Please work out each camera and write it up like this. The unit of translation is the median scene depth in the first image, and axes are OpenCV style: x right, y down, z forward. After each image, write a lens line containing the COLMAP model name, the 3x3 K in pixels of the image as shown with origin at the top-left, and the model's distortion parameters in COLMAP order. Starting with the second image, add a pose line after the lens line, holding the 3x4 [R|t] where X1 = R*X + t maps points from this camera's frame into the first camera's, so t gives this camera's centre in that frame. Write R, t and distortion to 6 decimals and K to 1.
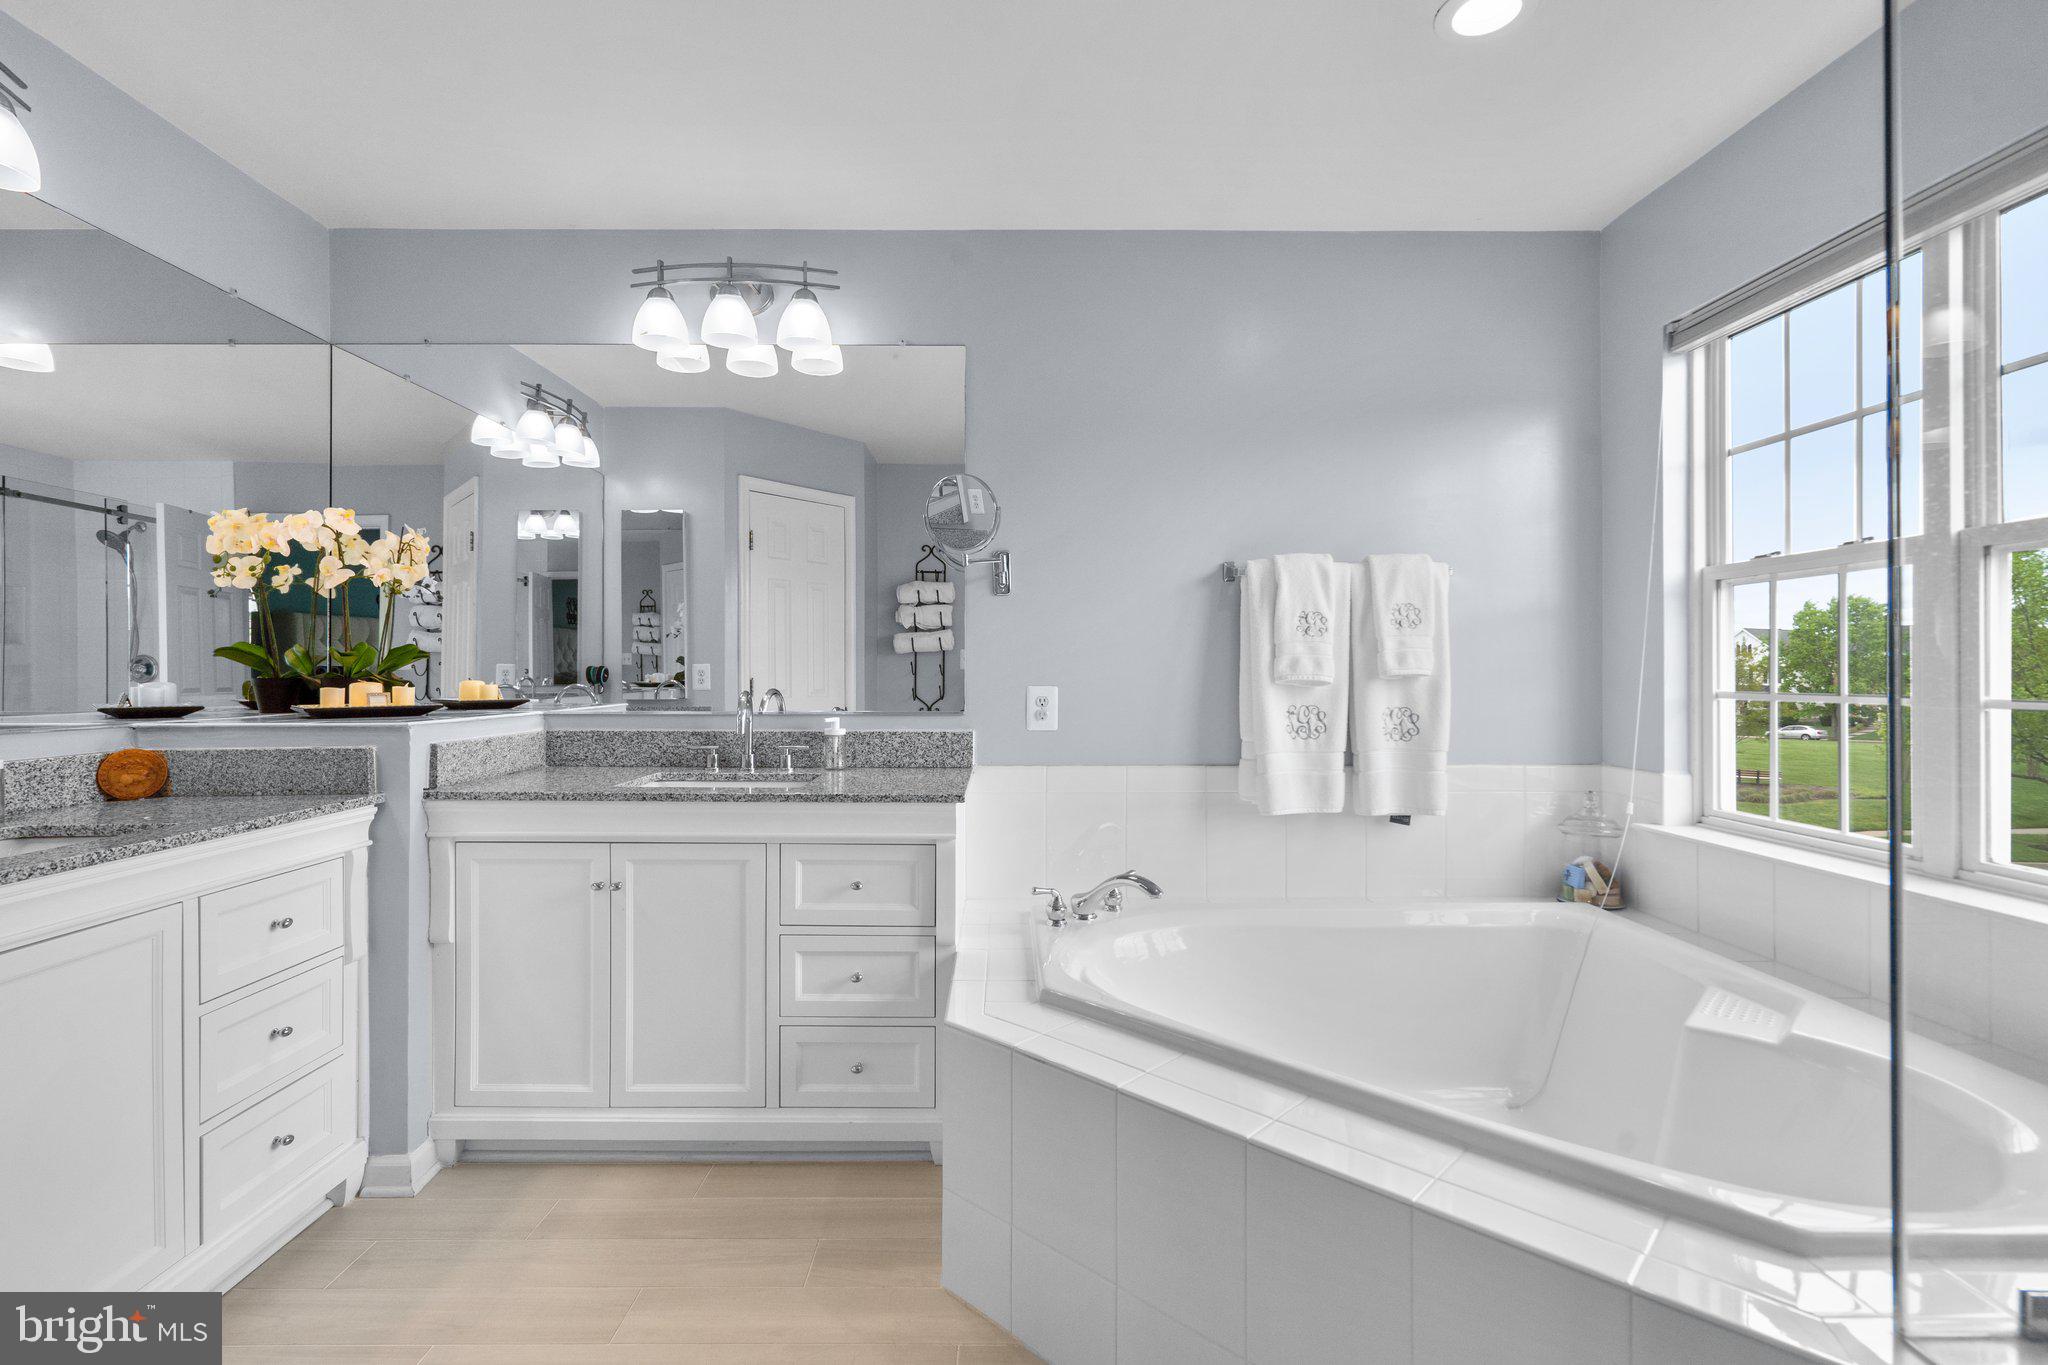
lens RADIAL K [[949.0, 0, 1014.6], [0, 949.0, 674.6], [0, 0, 1]] dist [0.001658, 0.000113]
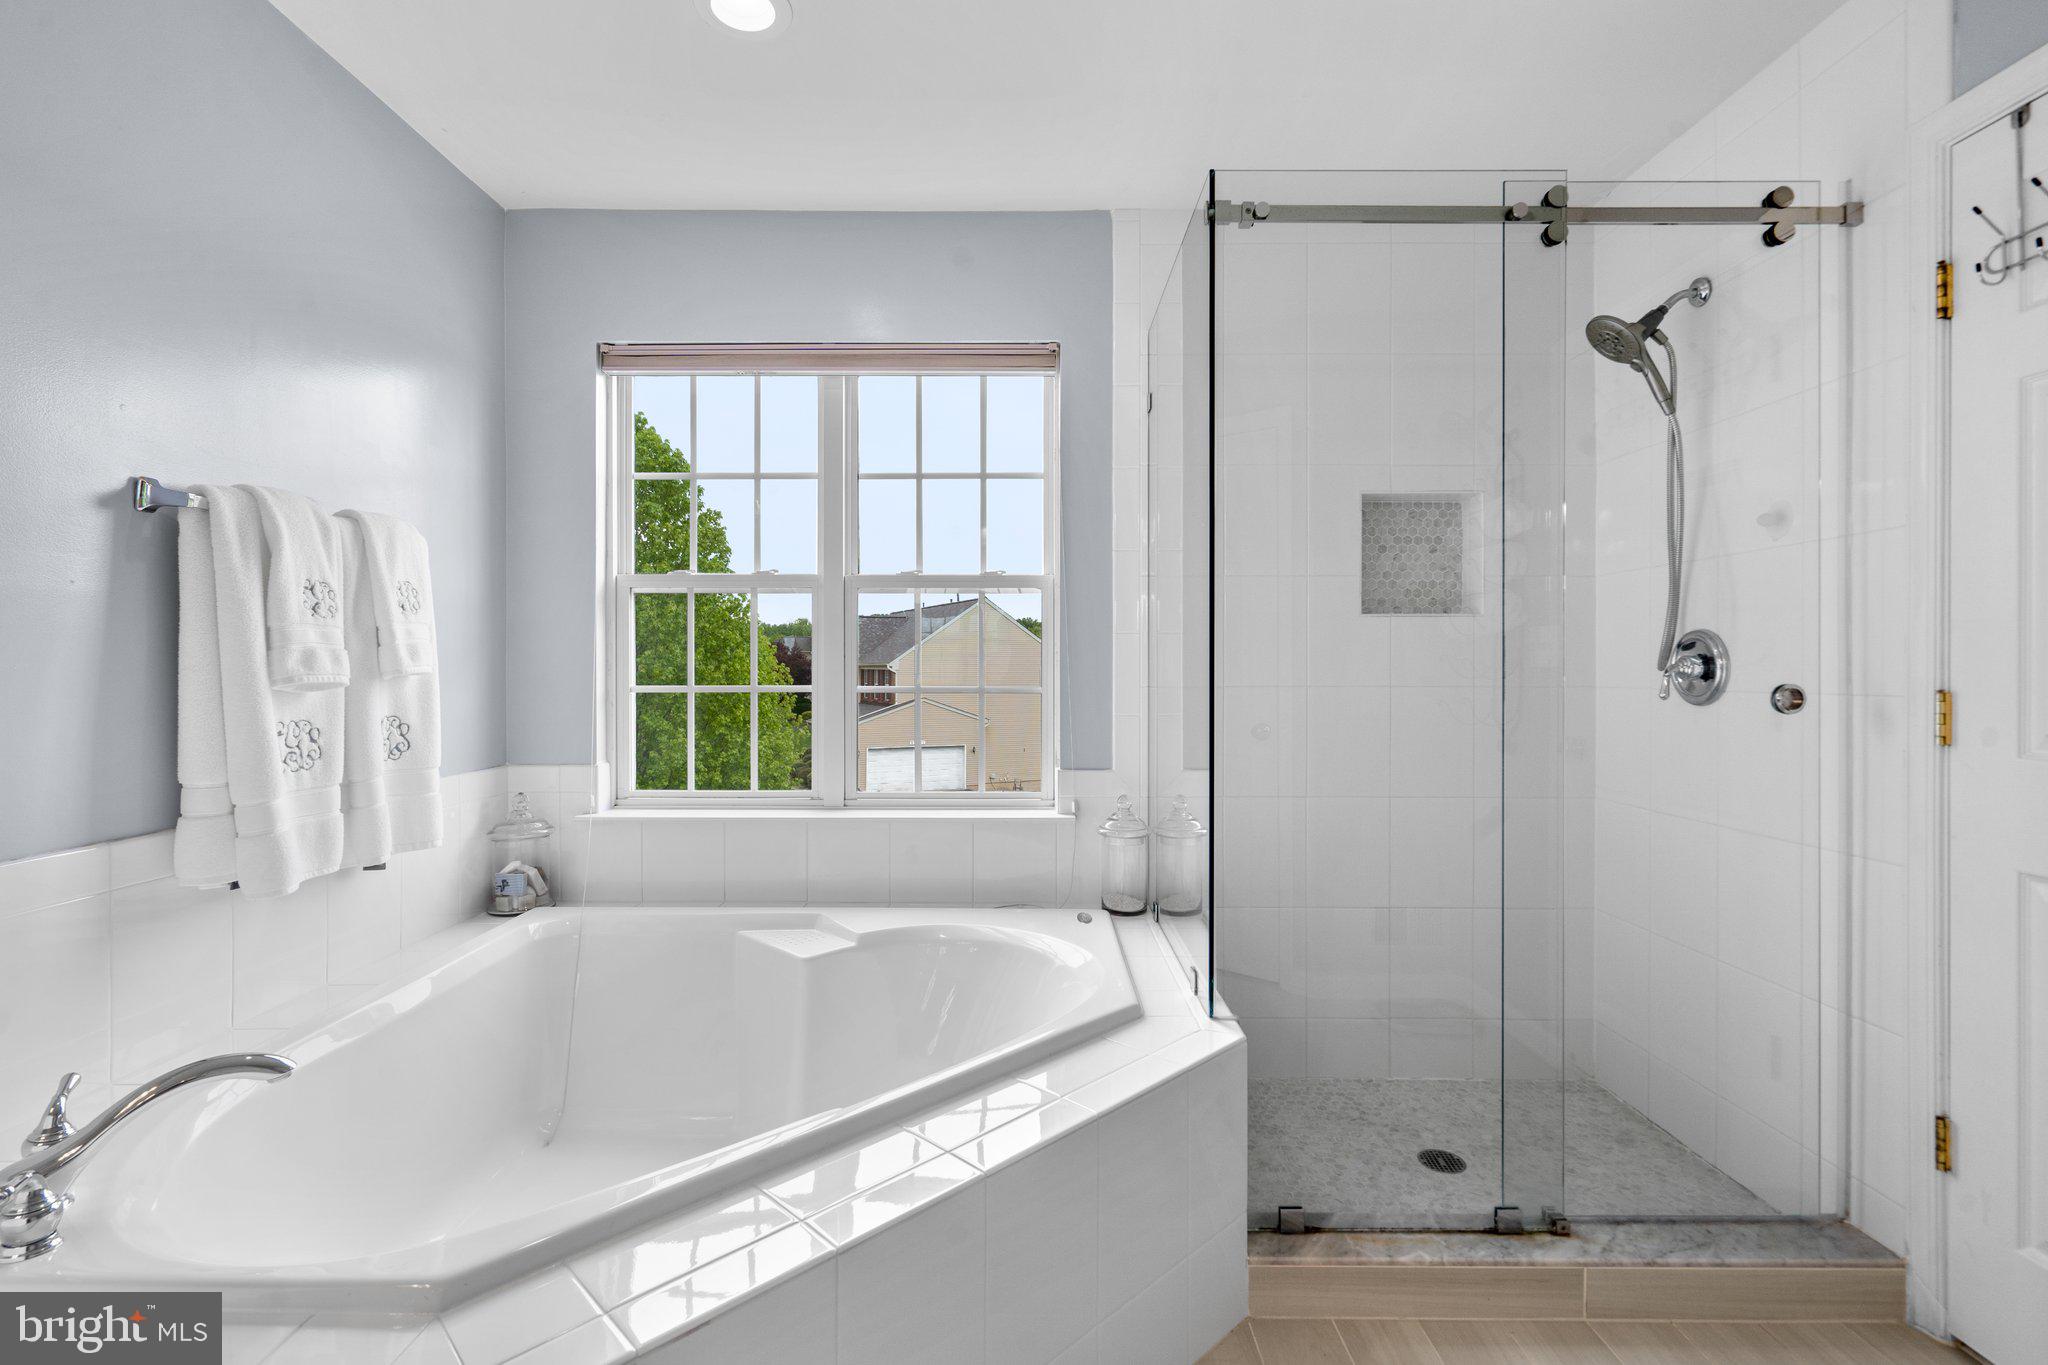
lens RADIAL K [[949.0, 0, 1017.3], [0, 949.0, 671.5], [0, 0, 1]] dist [0.001658, 0.000113]
pose [[0.027576, -0.005135, 0.999607, -0.349187], [0.004004, 0.999979, 0.005027, -0.003313], [-0.999612, 0.003864, 0.027596, 0.481135]]
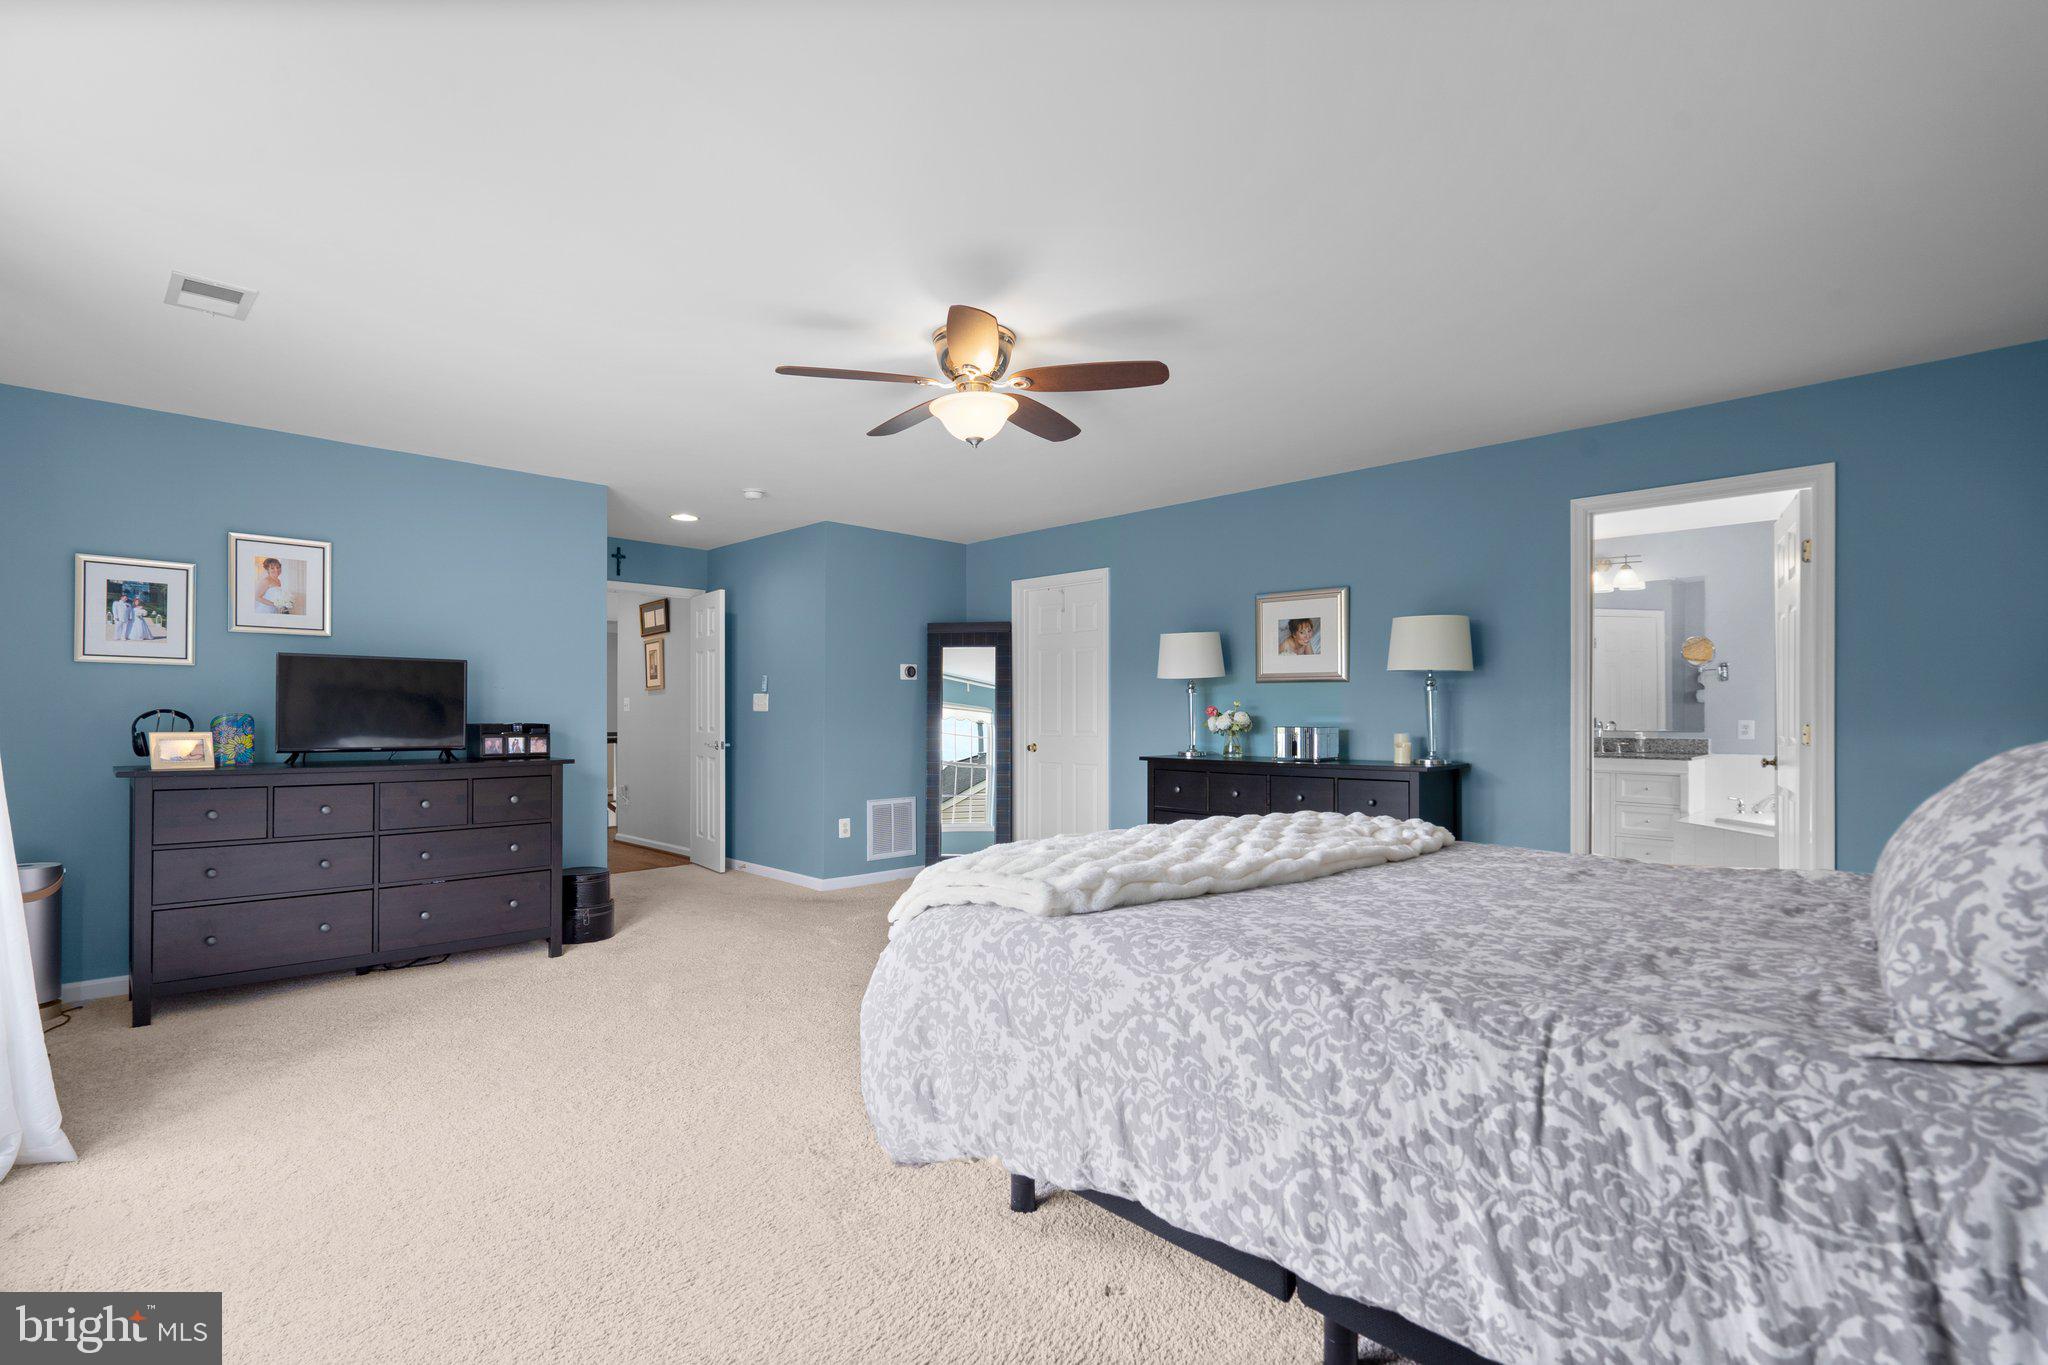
lens RADIAL K [[949.0, 0, 1018.7], [0, 949.0, 702.0], [0, 0, 1]] dist [0.001658, 0.000113]
pose [[0.695863, -0.003989, -0.718164, 0.459983], [-0.005105, 0.999932, -0.010501, 0.001540], [0.718156, 0.010973, 0.695795, -1.885417]]
